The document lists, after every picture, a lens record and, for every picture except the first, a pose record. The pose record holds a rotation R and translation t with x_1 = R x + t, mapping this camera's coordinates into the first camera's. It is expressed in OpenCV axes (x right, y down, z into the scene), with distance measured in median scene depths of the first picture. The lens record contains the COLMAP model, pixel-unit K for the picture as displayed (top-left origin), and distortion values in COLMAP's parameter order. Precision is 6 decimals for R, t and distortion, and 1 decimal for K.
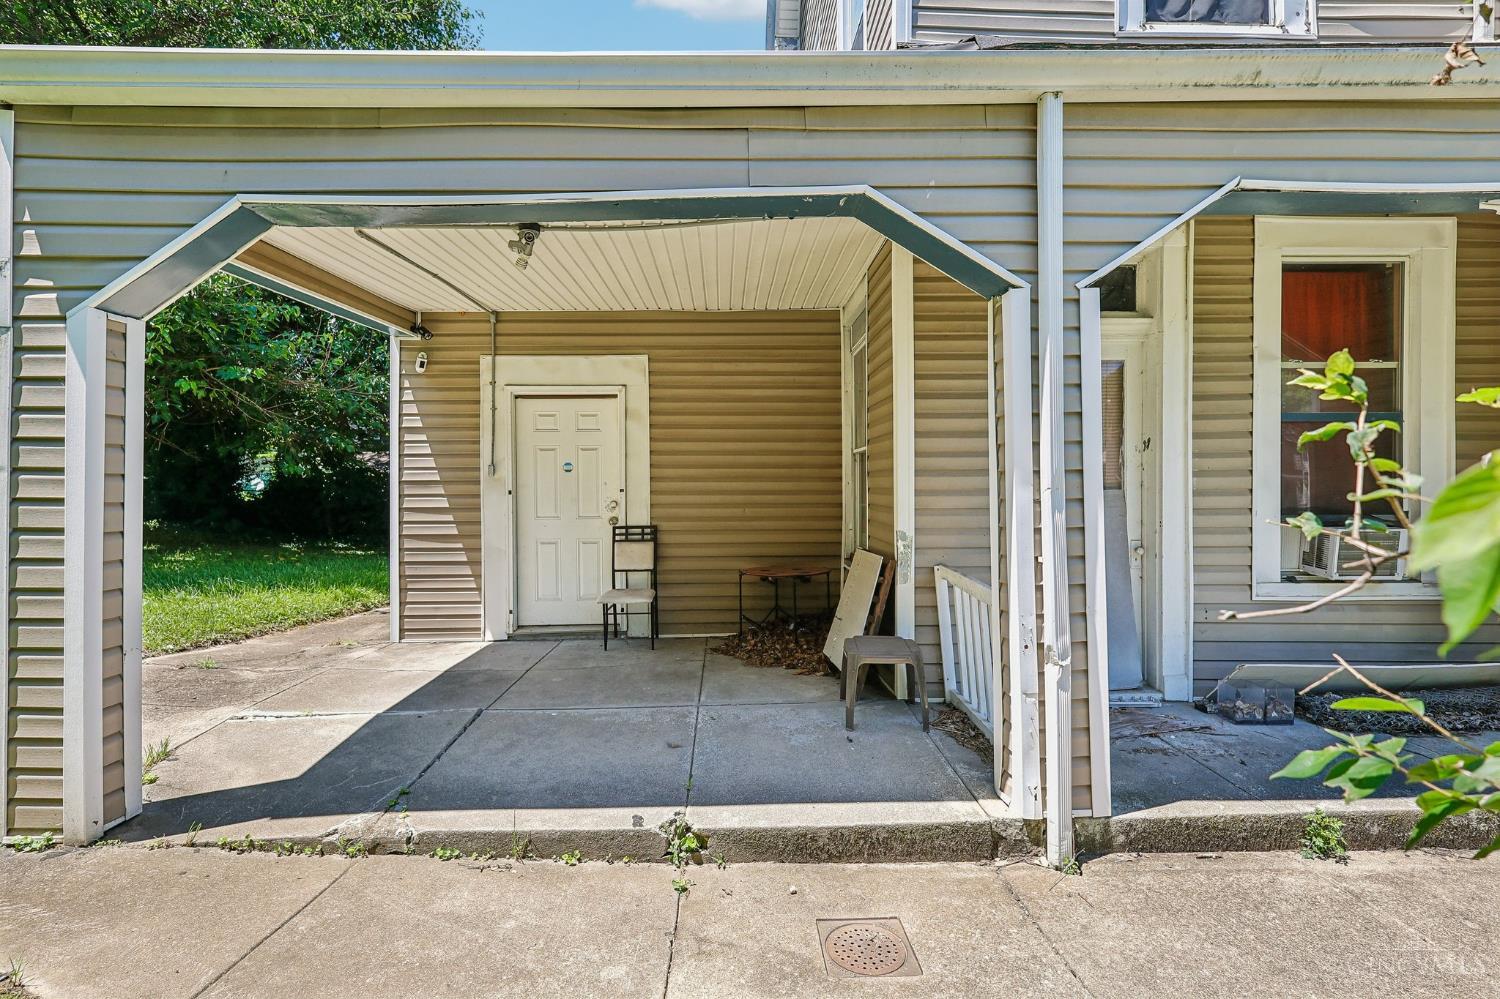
lens RADIAL K [[658.2, 0, 713.0], [0, 658.2, 469.2], [0, 0, 1]] dist [0.002783, 0.000251]
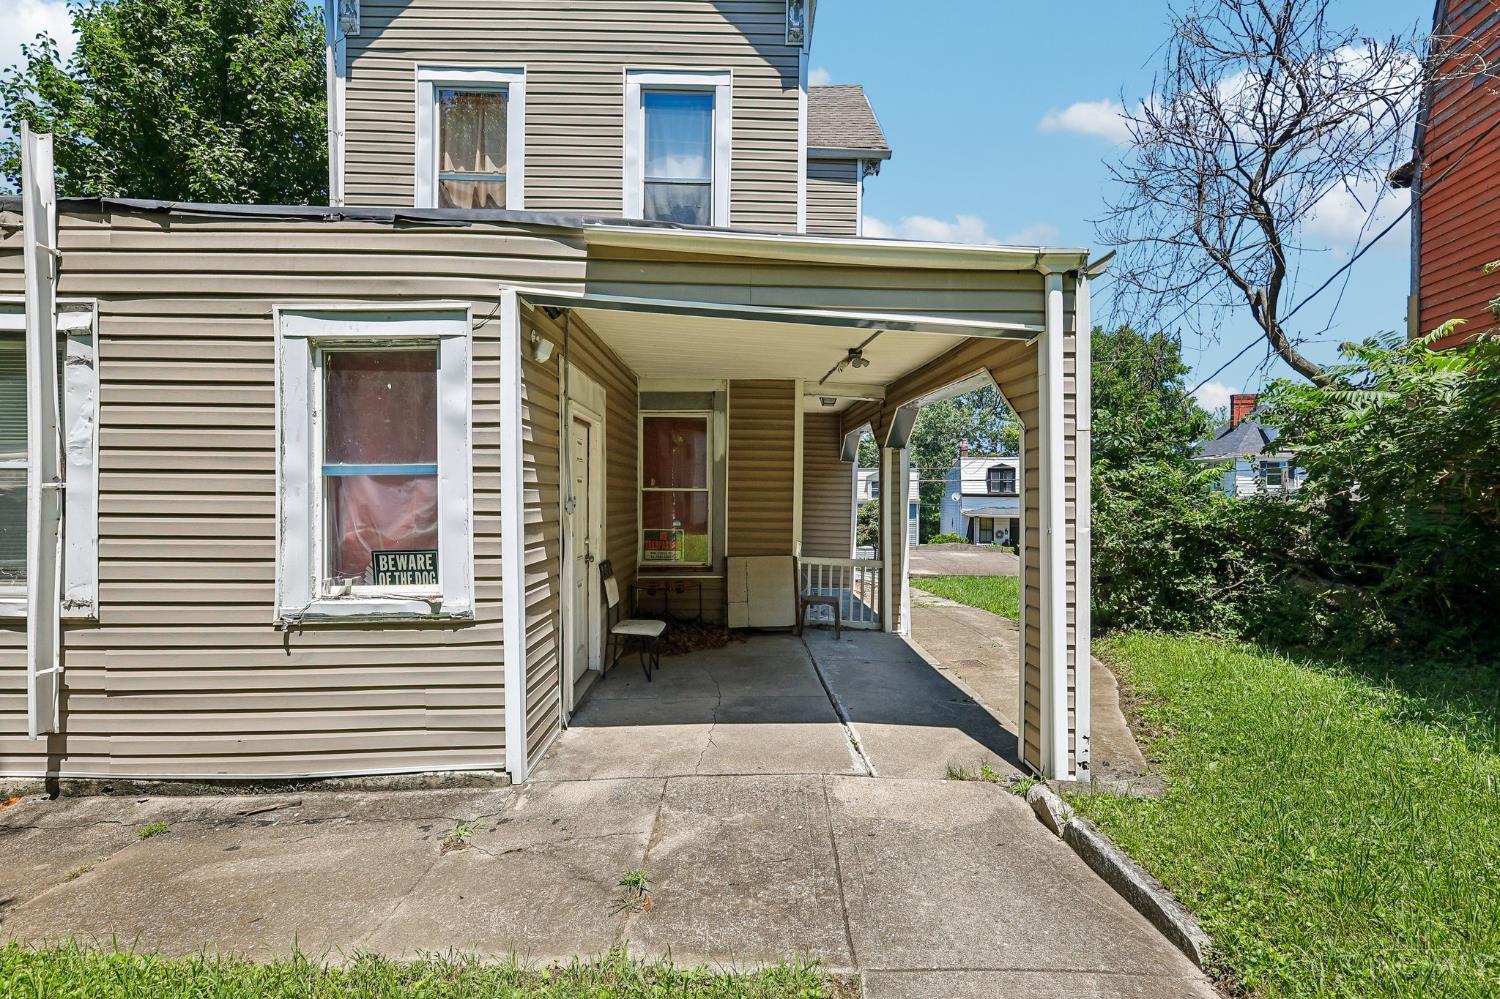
lens RADIAL K [[658.2, 0, 748.6], [0, 658.2, 510.1], [0, 0, 1]] dist [0.002783, 0.000251]
pose [[-0.002572, -0.012087, 0.999924, -1.104181], [-0.003618, 0.999921, 0.012077, -0.004583], [-0.999990, -0.003586, -0.002616, 0.788842]]
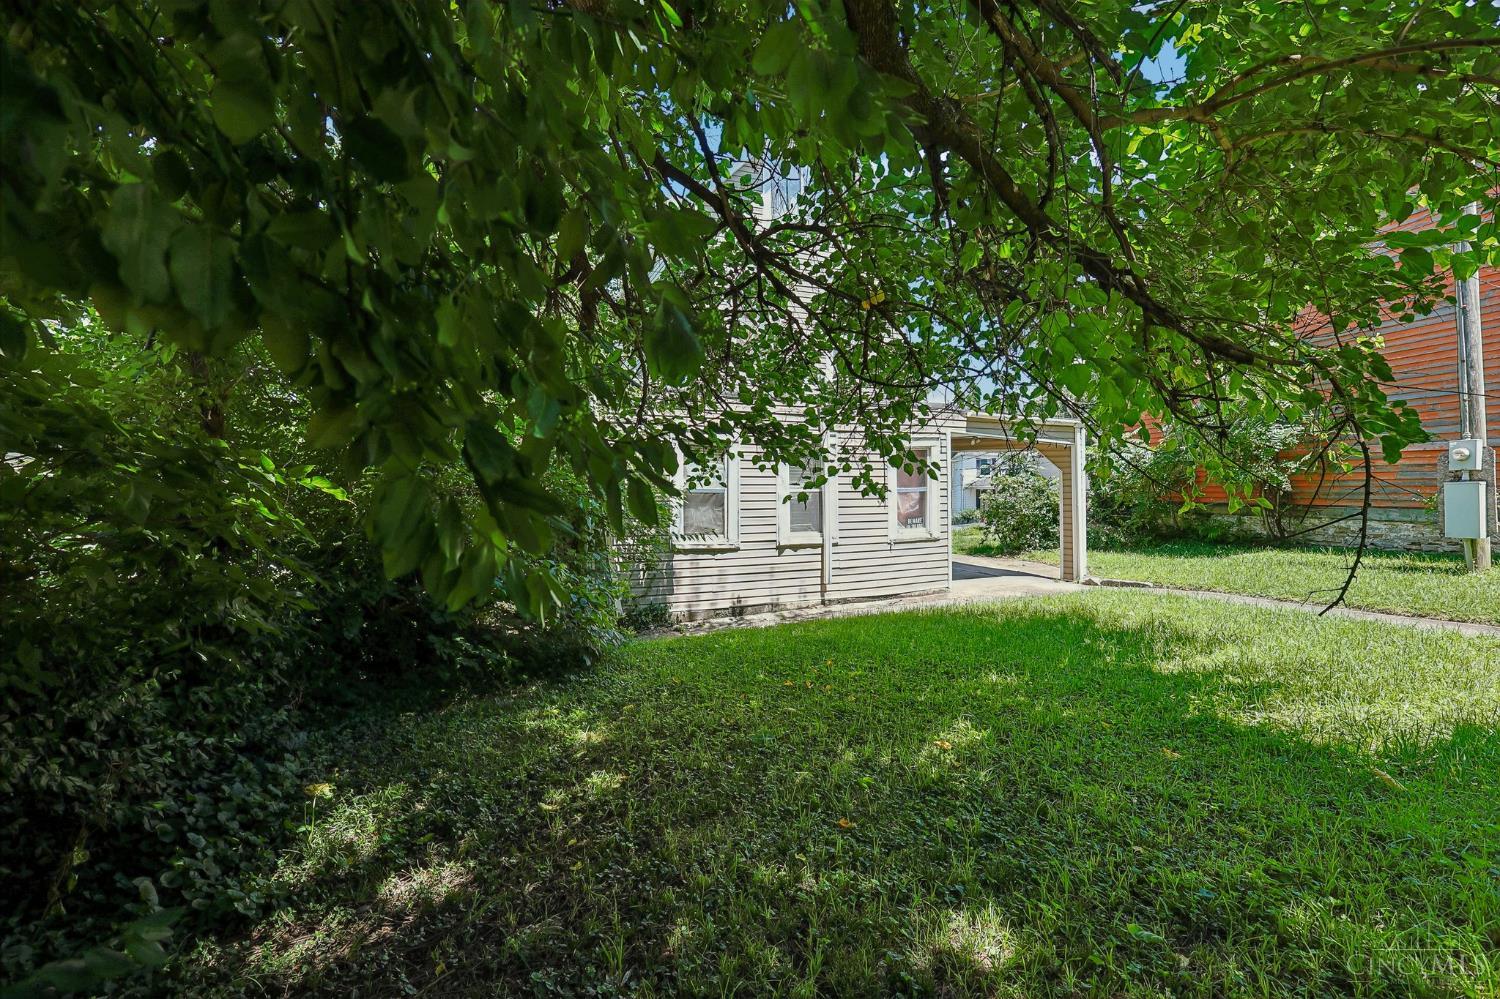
lens RADIAL K [[658.2, 0, 746.4], [0, 658.2, 496.8], [0, 0, 1]] dist [0.002783, 0.000251]
pose [[-0.369177, -0.009588, 0.929310, -2.035555], [0.010817, 0.999835, 0.014613, -0.046878], [-0.929296, 0.015447, -0.369013, 2.257463]]
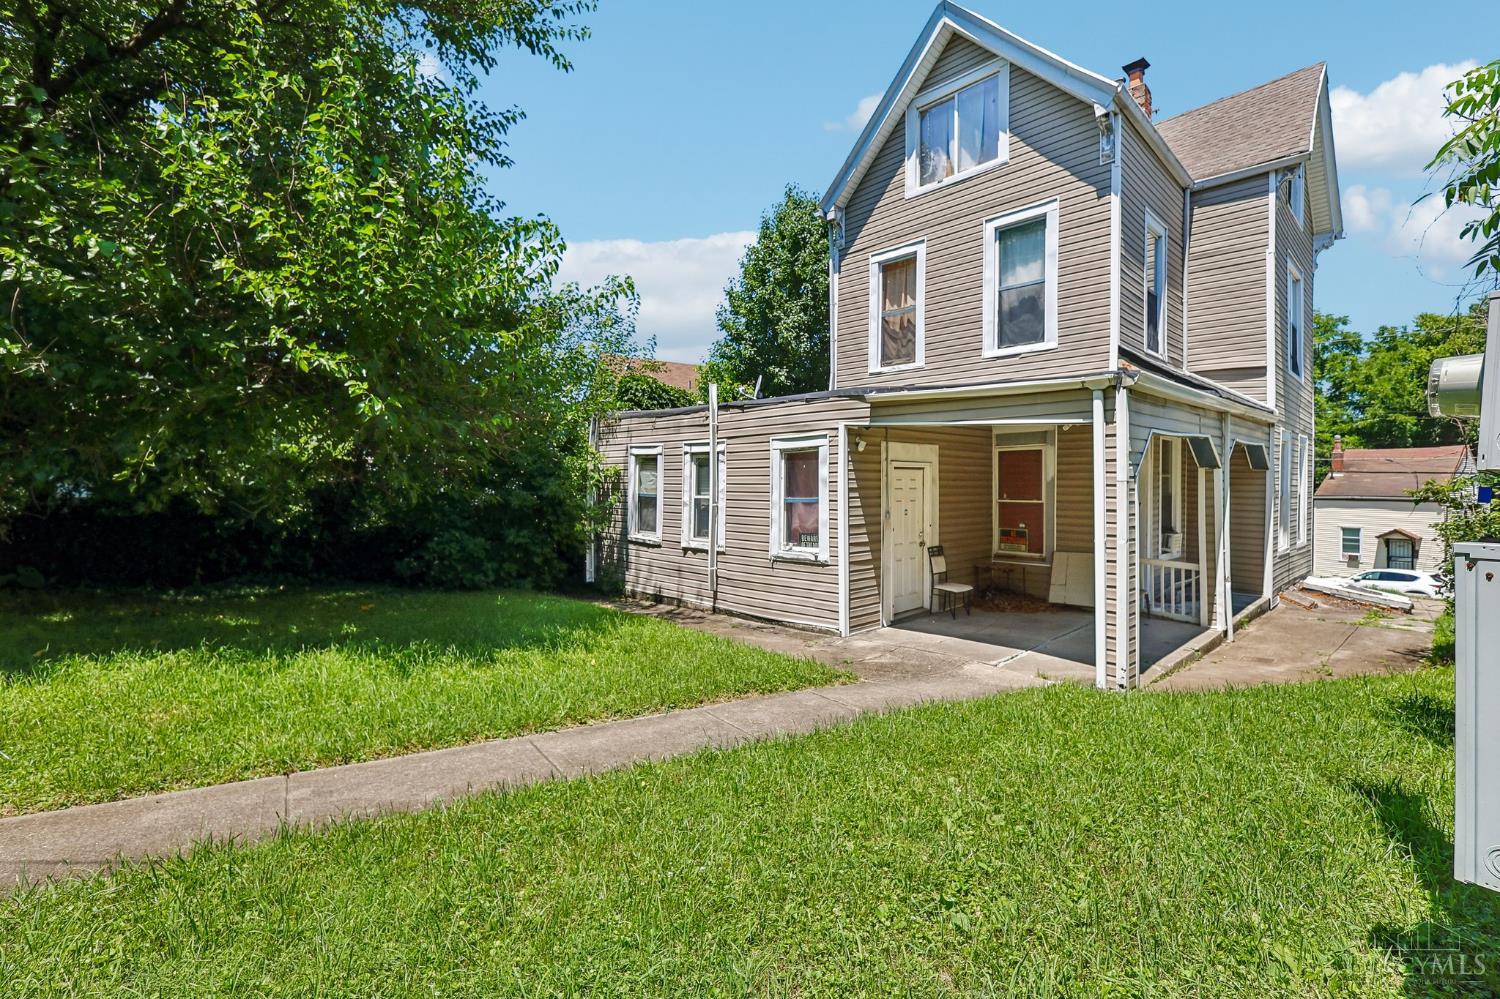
lens RADIAL K [[658.2, 0, 743.8], [0, 658.2, 488.8], [0, 0, 1]] dist [0.002783, 0.000251]
pose [[0.735558, 0.004628, 0.677445, -1.621485], [-0.005813, 0.999983, -0.000520, -0.058977], [-0.677436, -0.003556, 0.735573, 0.093202]]
